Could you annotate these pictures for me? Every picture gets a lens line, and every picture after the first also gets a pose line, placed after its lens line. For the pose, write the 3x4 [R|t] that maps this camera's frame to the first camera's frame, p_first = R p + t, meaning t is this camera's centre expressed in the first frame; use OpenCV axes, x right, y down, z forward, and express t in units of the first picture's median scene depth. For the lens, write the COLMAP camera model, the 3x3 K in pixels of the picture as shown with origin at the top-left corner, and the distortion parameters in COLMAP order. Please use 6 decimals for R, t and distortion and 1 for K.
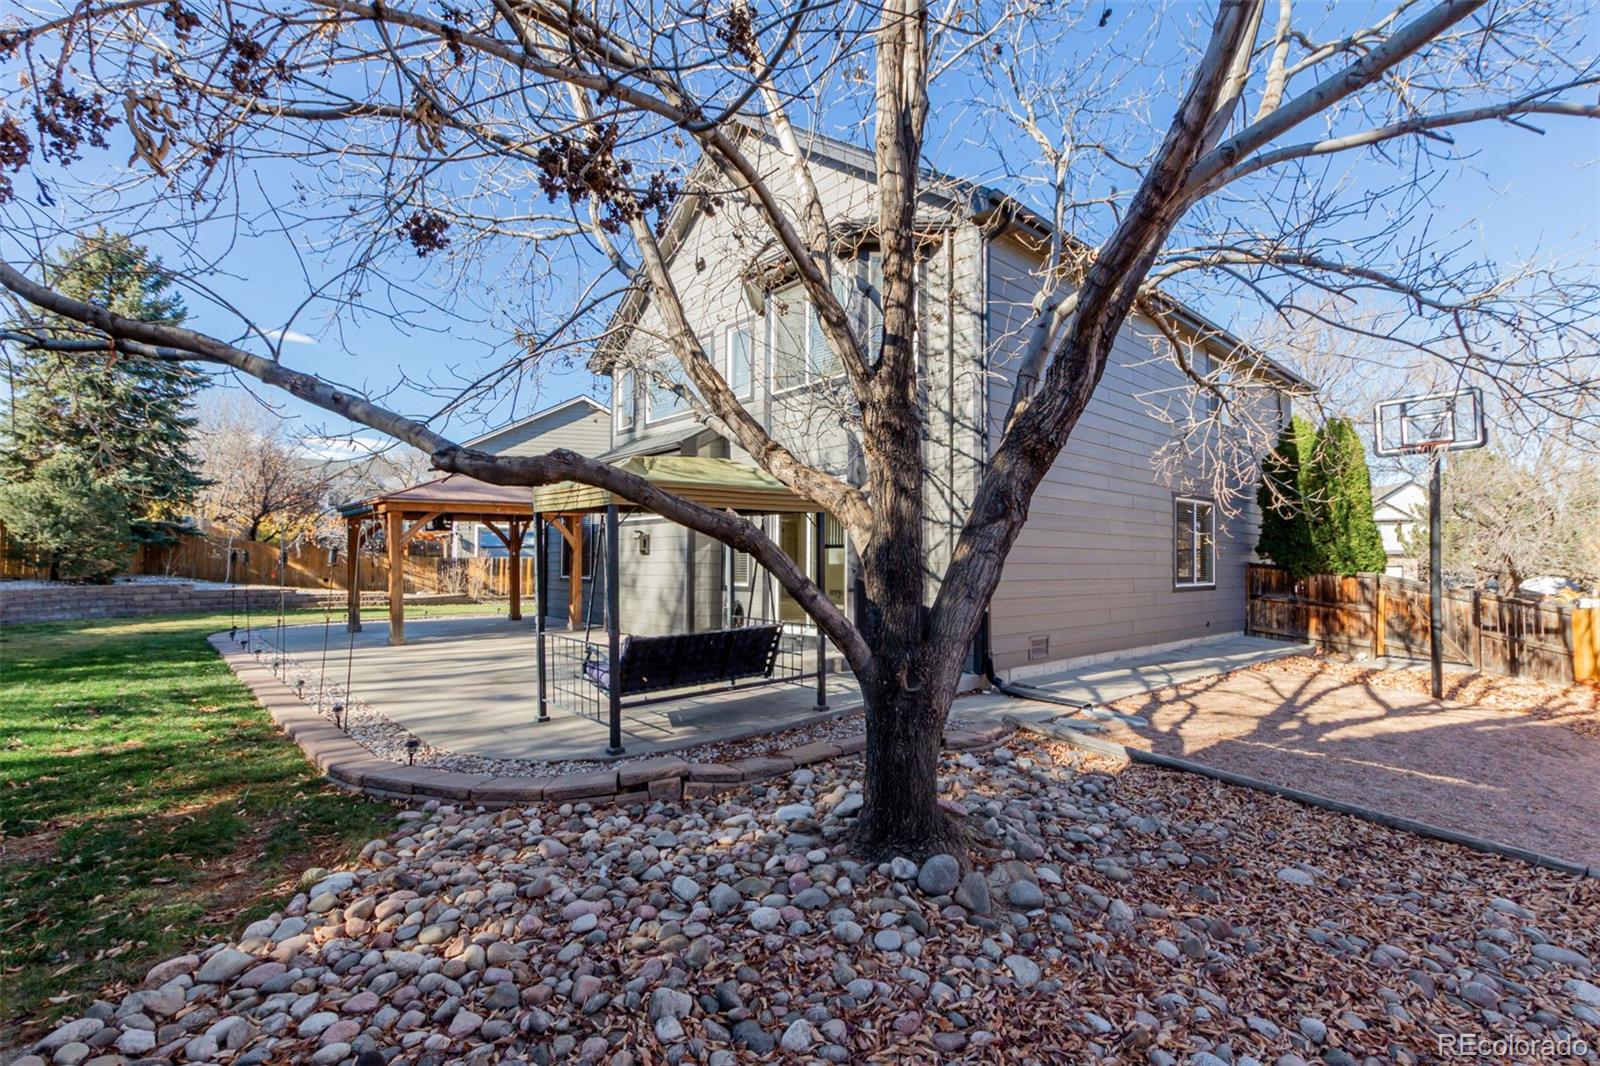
lens RADIAL K [[741.1, 0, 801.4], [0, 741.1, 552.9], [0, 0, 1]] dist [0.000580, -0.000302]
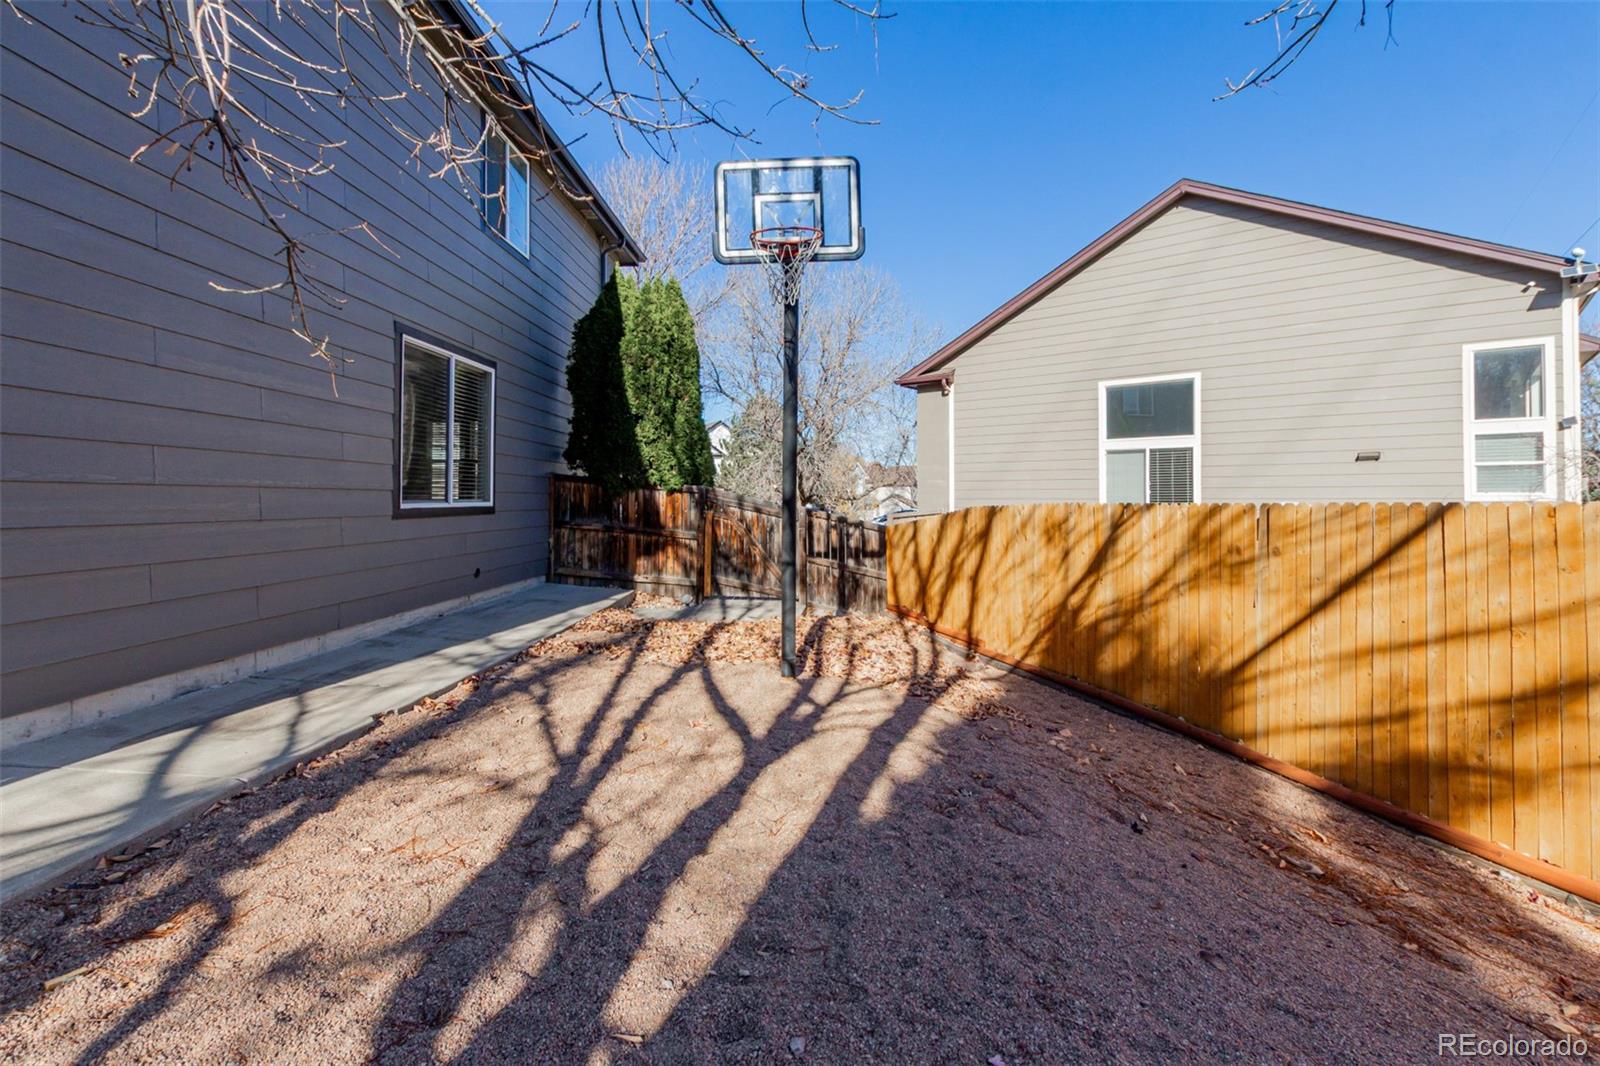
lens RADIAL K [[741.1, 0, 801.4], [0, 741.1, 552.9], [0, 0, 1]] dist [0.000580, -0.000302]
pose [[0.692246, -0.055851, 0.719497, 0.317580], [-0.003210, 0.996752, 0.080462, 0.034161], [-0.721654, -0.058009, 0.689819, 0.436472]]
